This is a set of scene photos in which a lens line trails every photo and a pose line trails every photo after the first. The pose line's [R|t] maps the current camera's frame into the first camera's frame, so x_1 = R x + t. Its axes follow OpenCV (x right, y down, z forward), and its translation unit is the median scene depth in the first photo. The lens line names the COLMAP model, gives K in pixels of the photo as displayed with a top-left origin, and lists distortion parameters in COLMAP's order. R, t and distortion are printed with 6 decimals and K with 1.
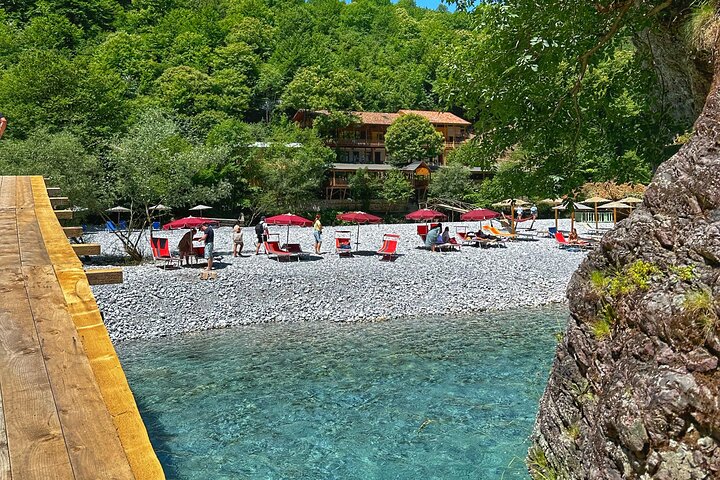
lens RADIAL K [[658.7, 0, 367.2], [0, 658.7, 191.4], [0, 0, 1]] dist [0.114238, 0.012225]
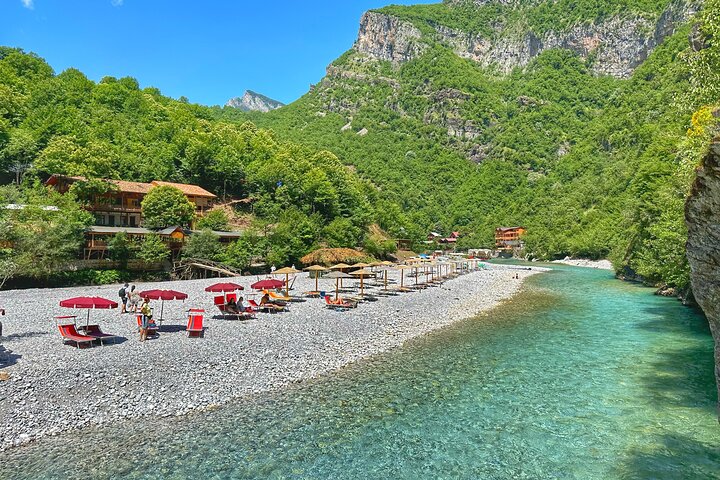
lens RADIAL K [[504.6, 0, 359.4], [0, 504.6, 241.9], [0, 0, 1]] dist [0.042739, -0.062002]
pose [[0.895379, 0.013449, 0.445101, -0.026034], [-0.008798, 0.999883, -0.012514, -0.009480], [-0.445217, 0.007289, 0.895393, 0.048618]]
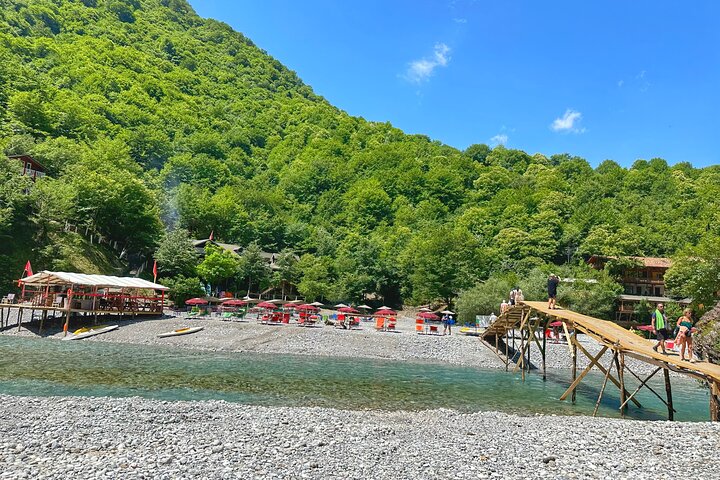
lens RADIAL K [[504.6, 0, 361.7], [0, 504.6, 245.6], [0, 0, 1]] dist [0.042739, -0.062002]
pose [[0.873587, -0.000650, -0.486667, -0.006976], [-0.060592, 0.992073, -0.110090, 0.005534], [0.482881, 0.125661, 0.866623, -0.198342]]
